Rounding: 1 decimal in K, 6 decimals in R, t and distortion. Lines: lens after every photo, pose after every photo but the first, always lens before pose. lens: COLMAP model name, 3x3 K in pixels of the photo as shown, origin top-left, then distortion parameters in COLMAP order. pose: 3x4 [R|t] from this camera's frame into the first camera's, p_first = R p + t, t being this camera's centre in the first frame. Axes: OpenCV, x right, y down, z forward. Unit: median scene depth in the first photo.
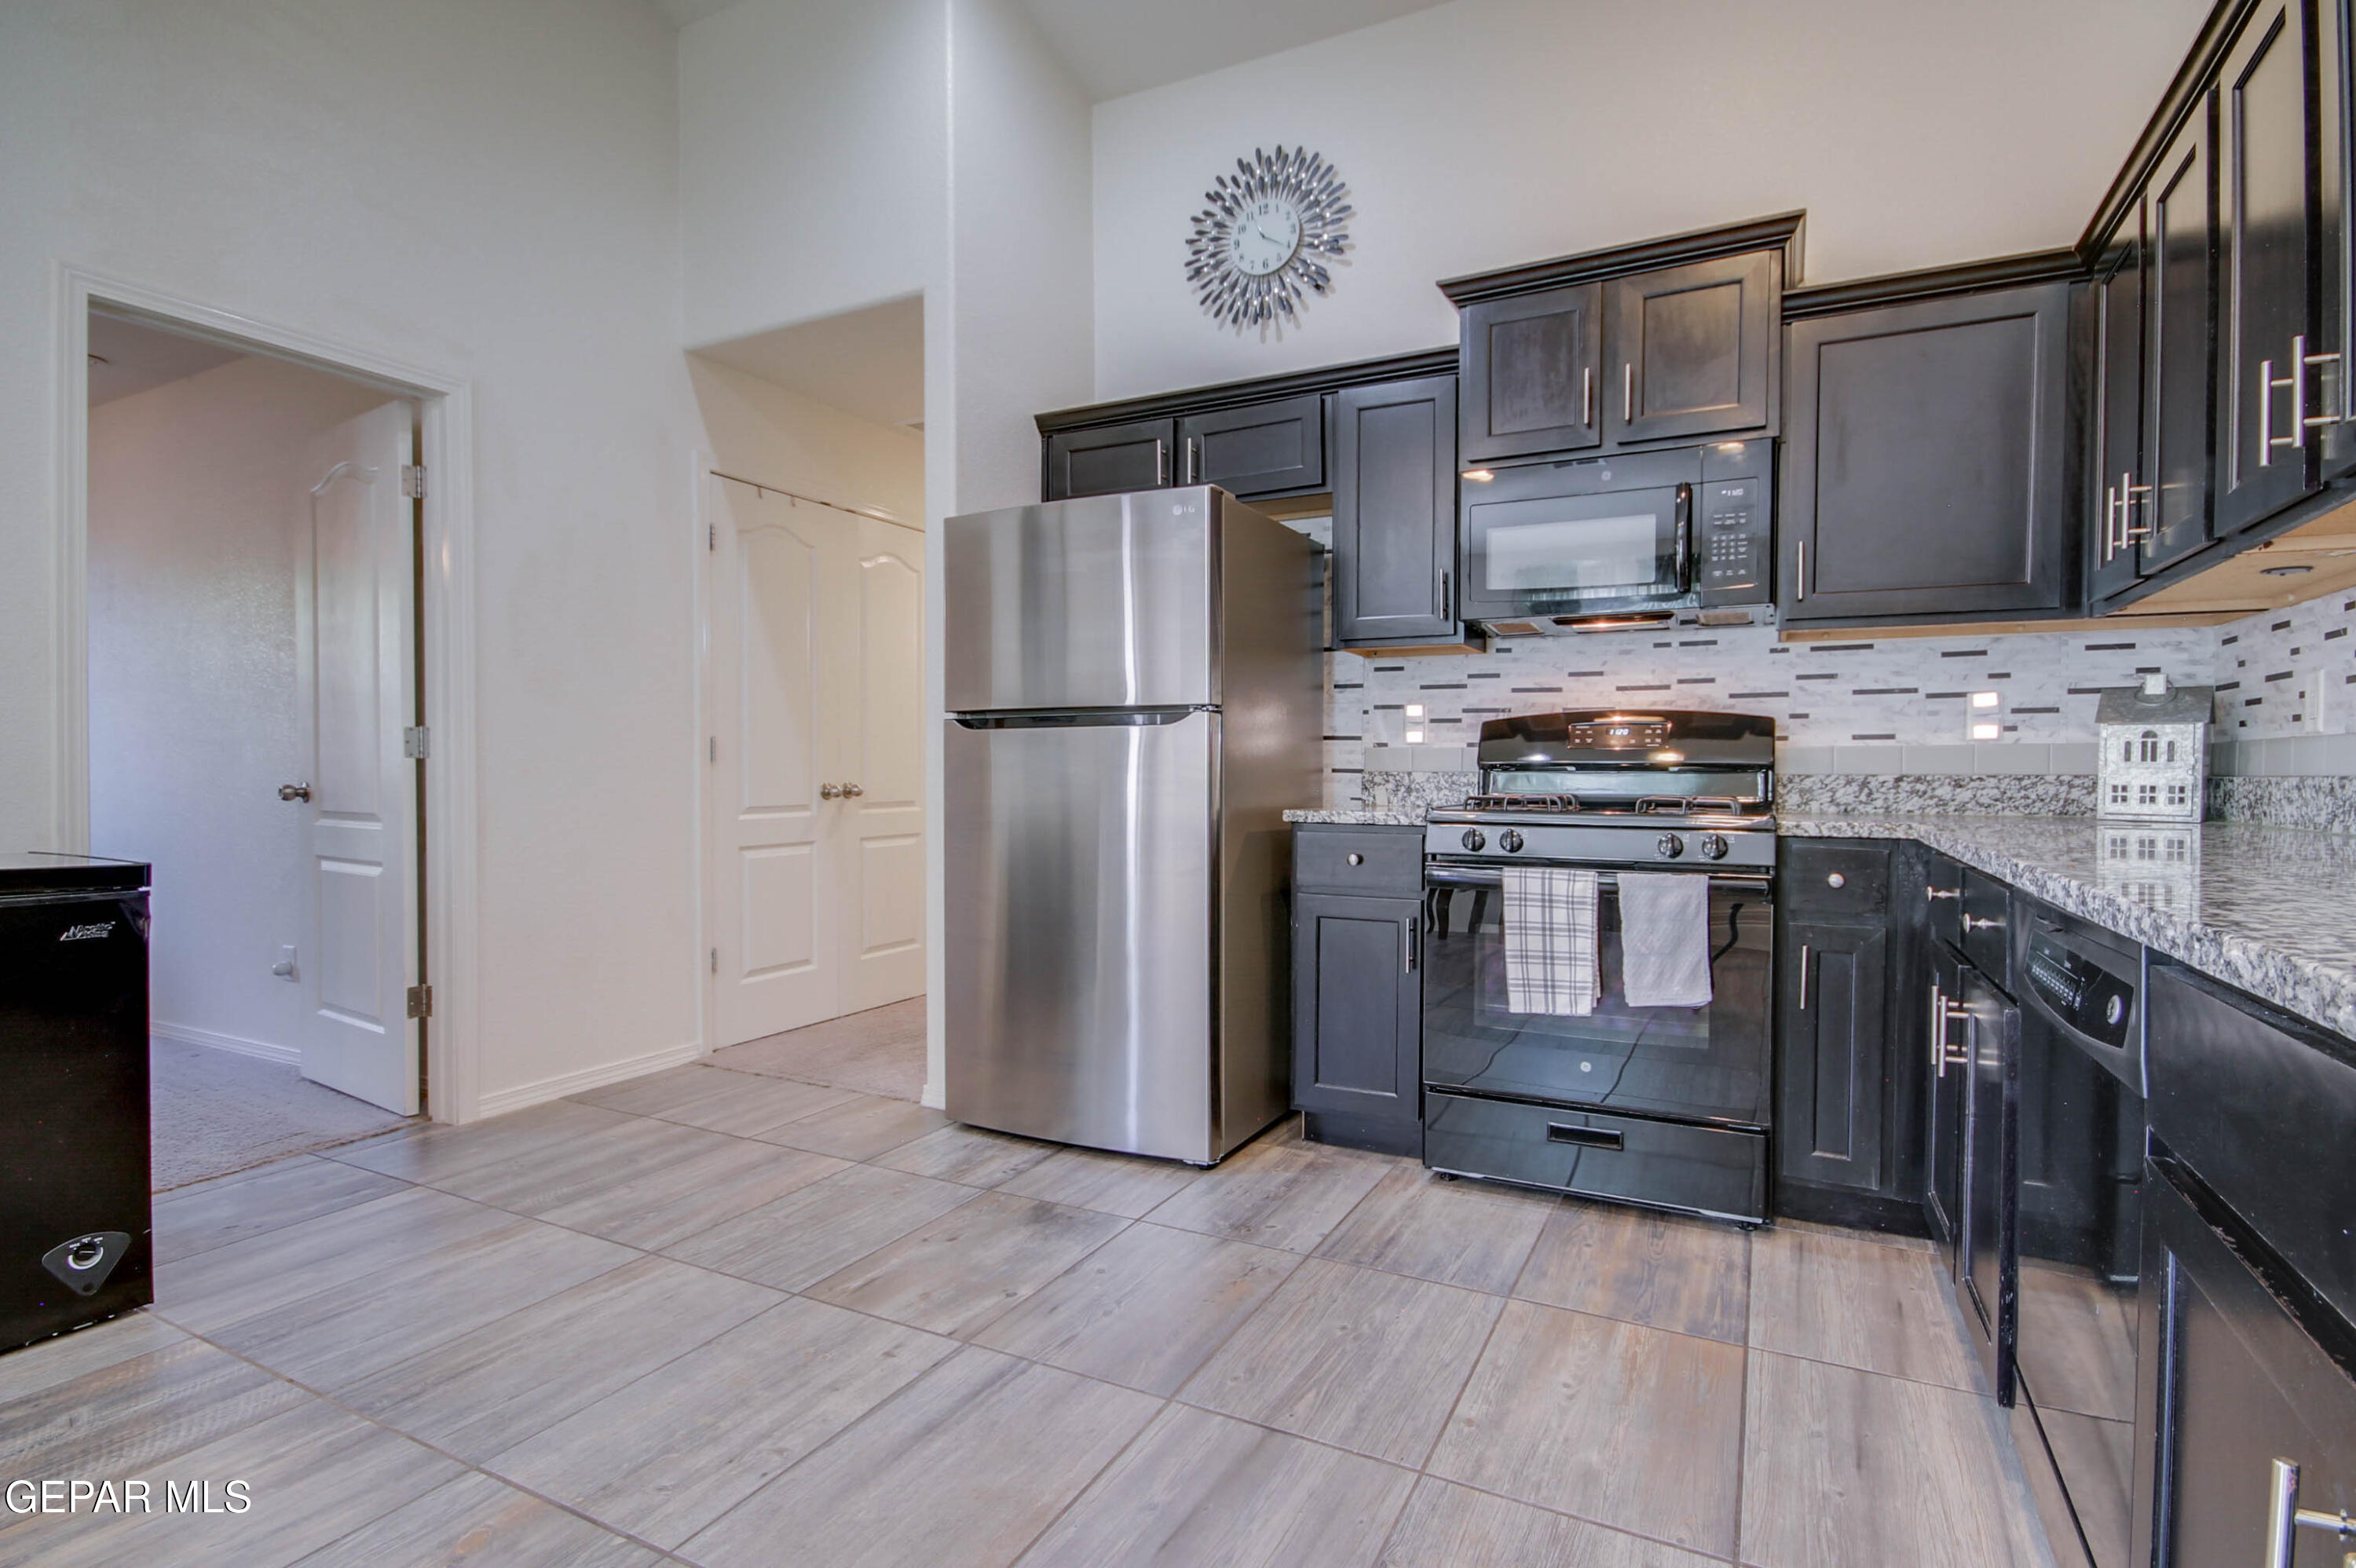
lens RADIAL K [[1138.3, 0, 1183.7], [0, 1138.3, 790.7], [0, 0, 1]] dist [-0.000270, 0.000091]
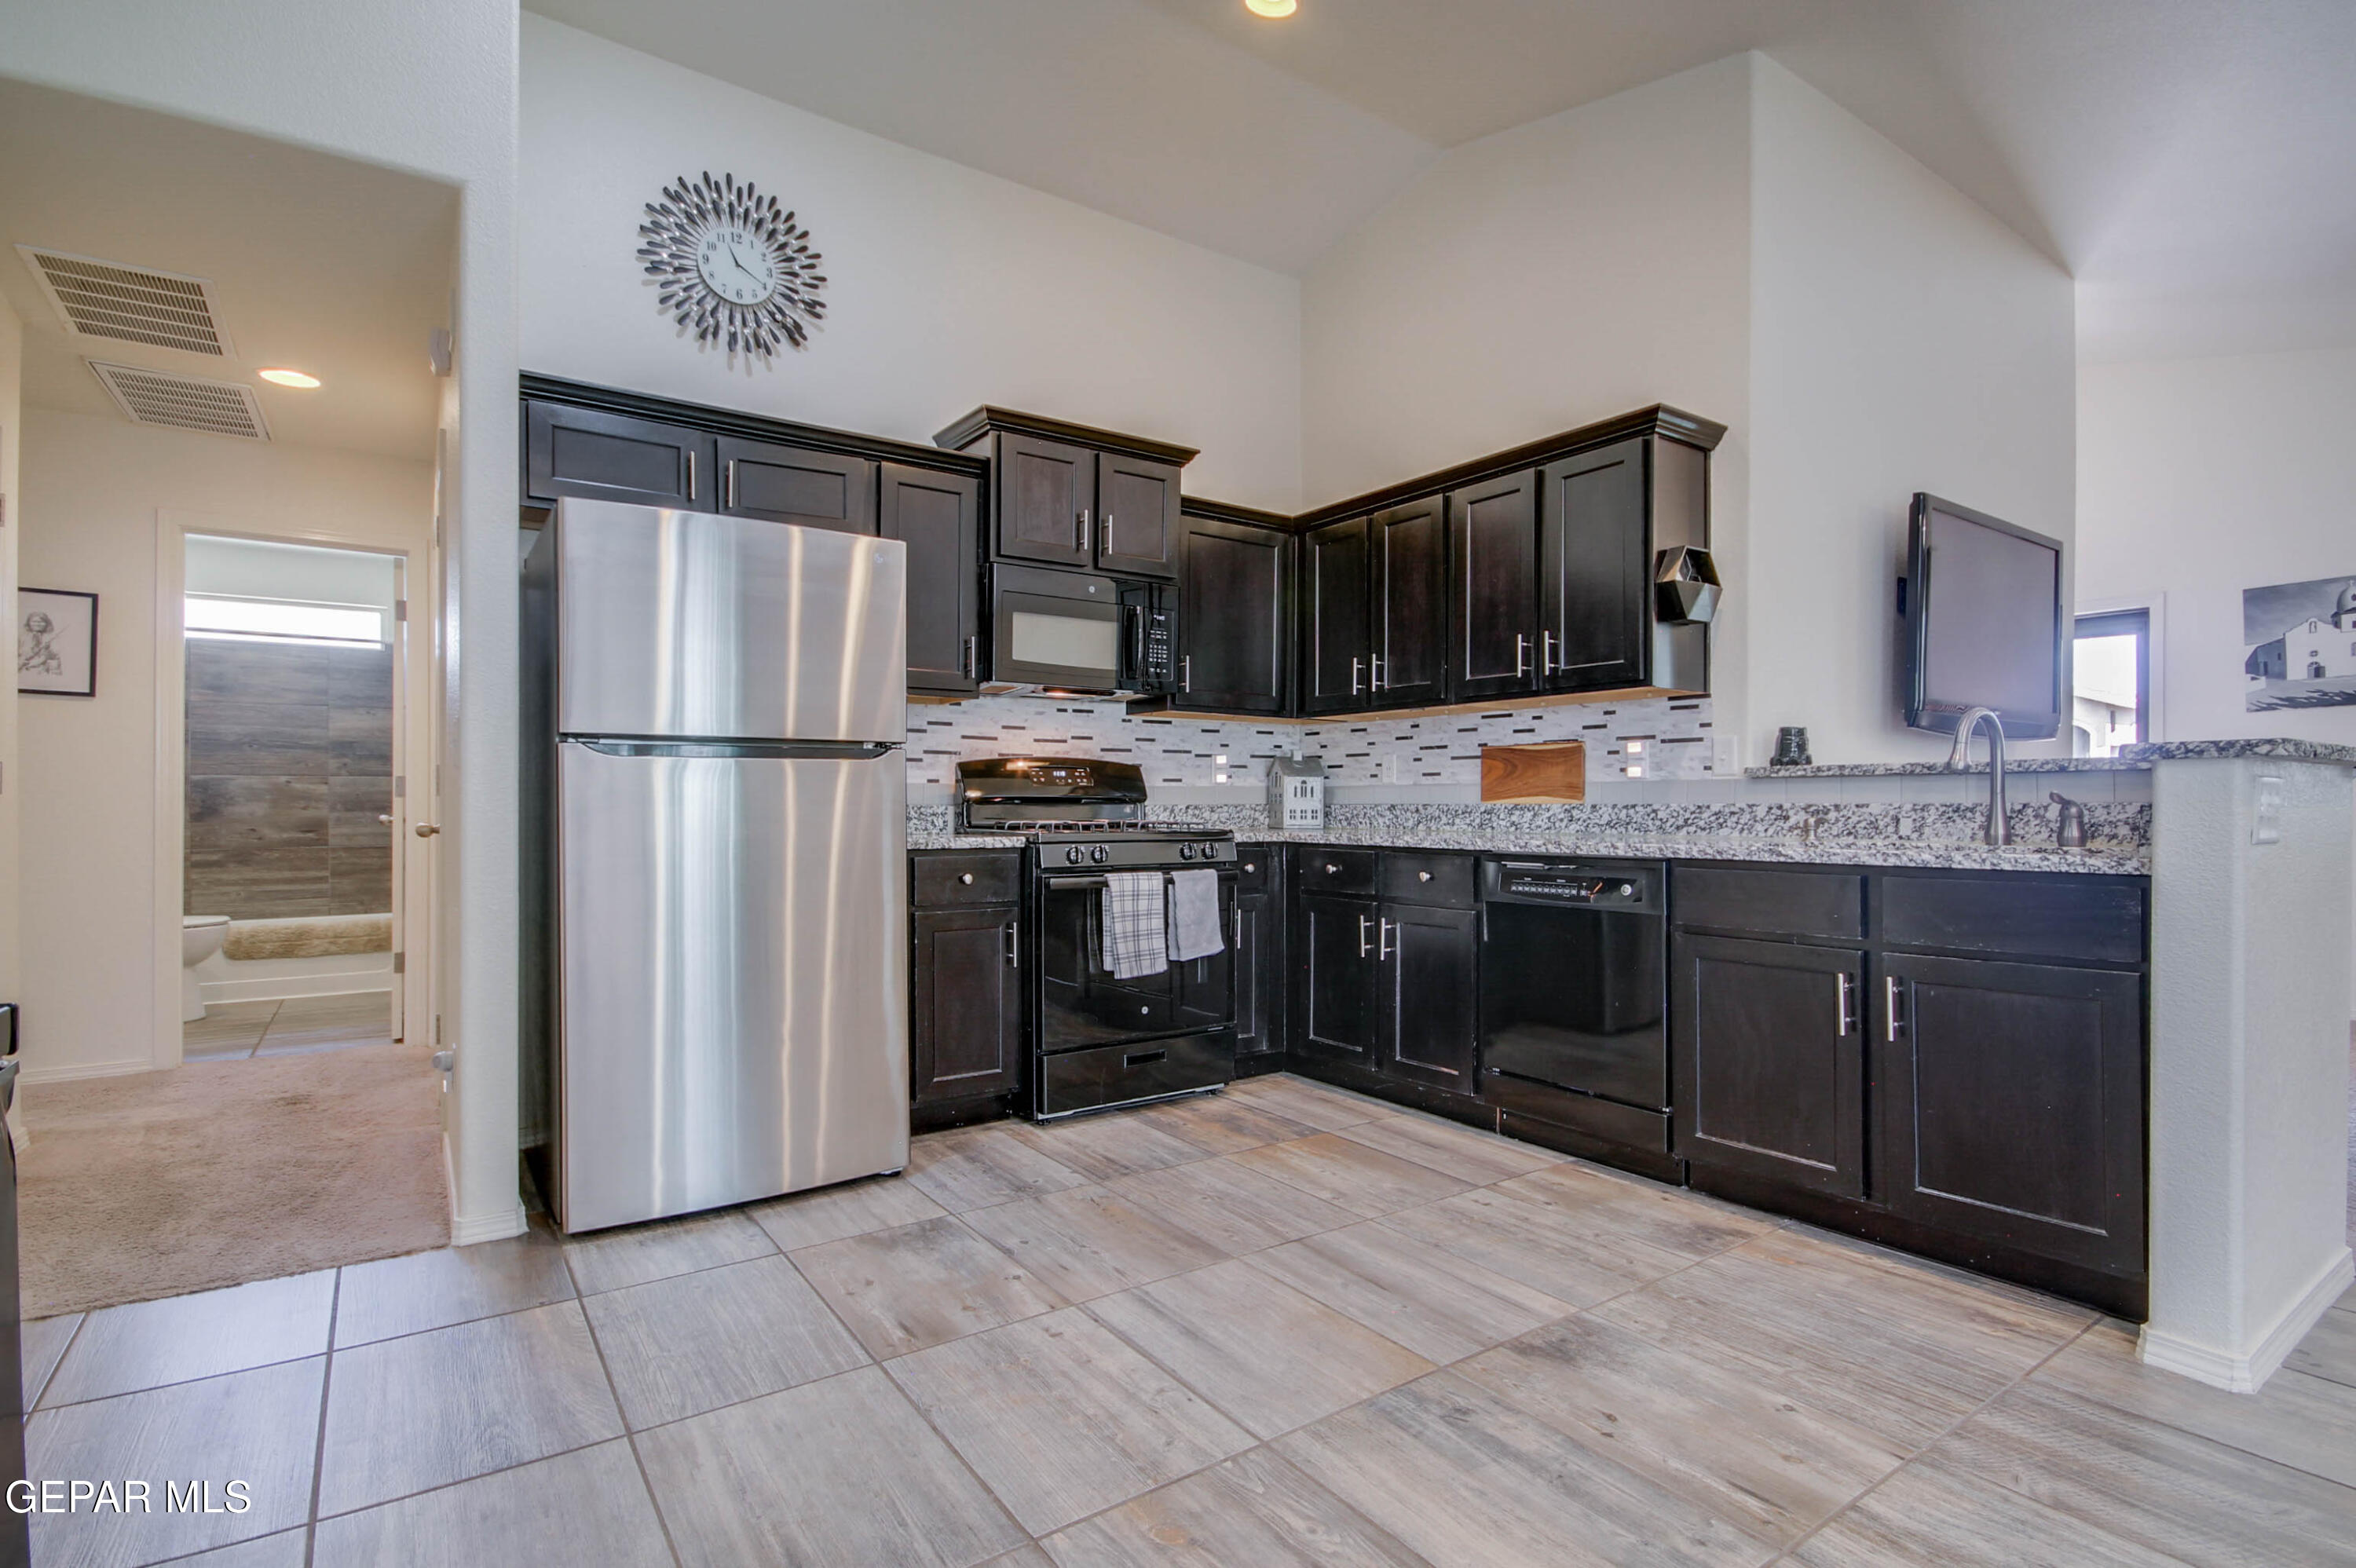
lens RADIAL K [[1153.3, 0, 1189.0], [0, 1153.3, 802.3], [0, 0, 1]] dist [-0.006427, -0.000142]
pose [[0.466334, -0.003927, 0.884600, -0.919956], [0.016607, 0.999853, -0.004316, -0.011193], [-0.884453, 0.016703, 0.466331, 0.276462]]
